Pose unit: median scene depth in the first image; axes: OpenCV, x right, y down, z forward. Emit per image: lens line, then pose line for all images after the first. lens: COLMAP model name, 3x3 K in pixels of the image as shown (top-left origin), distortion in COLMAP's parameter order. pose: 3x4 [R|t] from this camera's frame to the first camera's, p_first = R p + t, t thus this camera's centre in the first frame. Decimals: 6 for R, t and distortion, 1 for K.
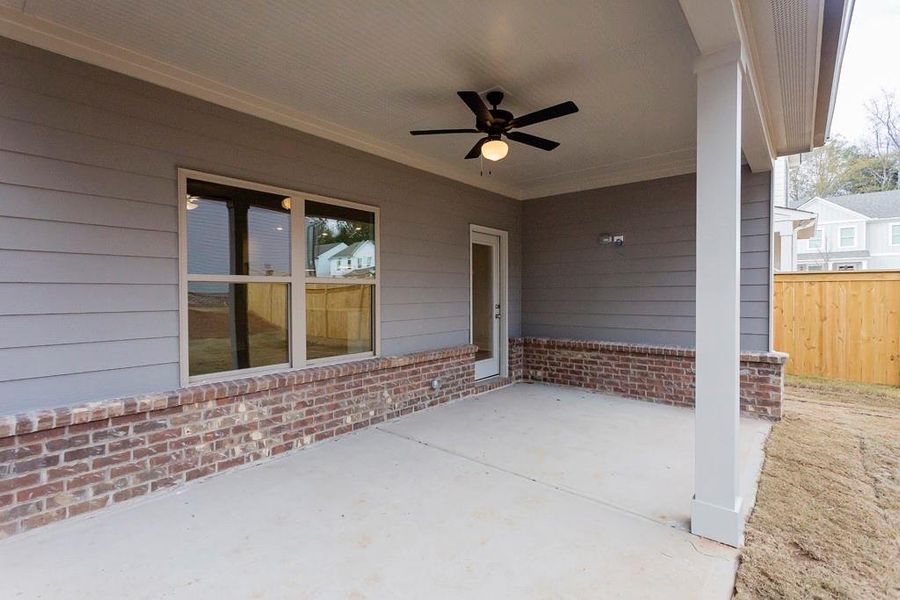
lens RADIAL K [[427.1, 0, 446.8], [0, 427.1, 299.2], [0, 0, 1]] dist [0.004145, 0.001218]
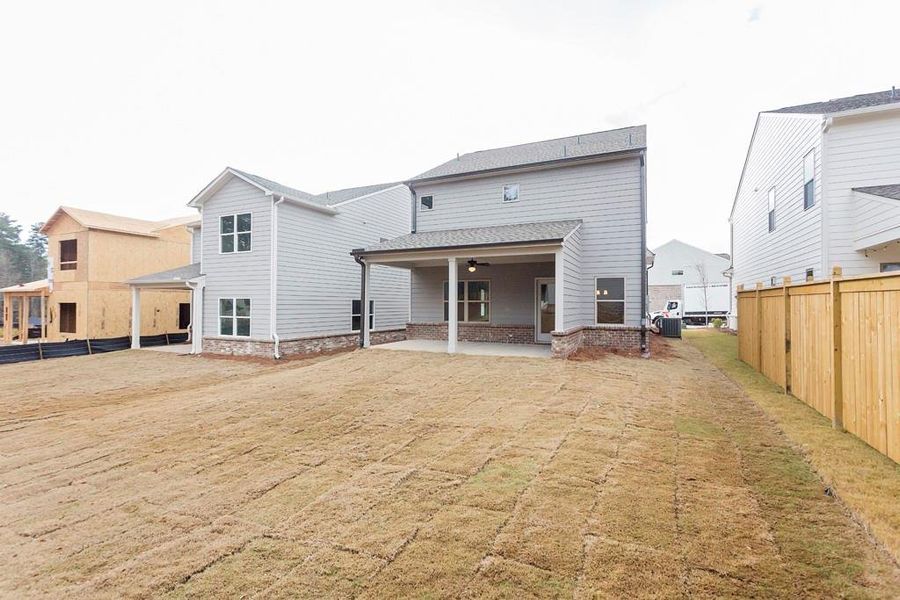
lens RADIAL K [[427.1, 0, 446.8], [0, 427.1, 299.2], [0, 0, 1]] dist [0.004145, 0.001218]
pose [[0.253477, -0.008270, -0.967306, 2.877849], [-0.017664, 0.999757, -0.013176, -0.006920], [0.967180, 0.020426, 0.253269, -0.179243]]
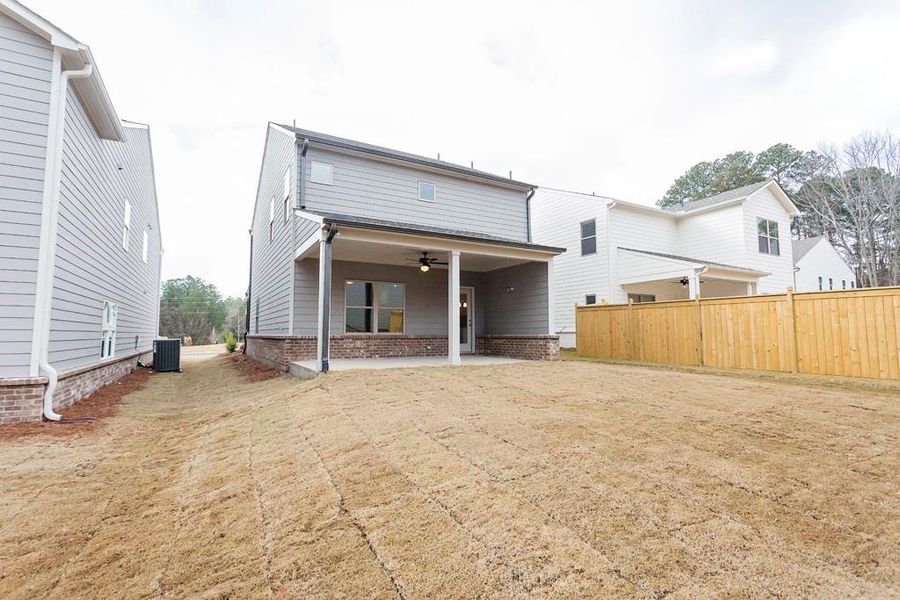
lens RADIAL K [[427.1, 0, 446.8], [0, 427.1, 299.2], [0, 0, 1]] dist [0.004145, 0.001218]
pose [[0.937423, -0.026215, -0.347205, 1.063340], [-0.006753, 0.995606, -0.093403, 0.156463], [0.348127, 0.089902, 0.933126, -1.535101]]
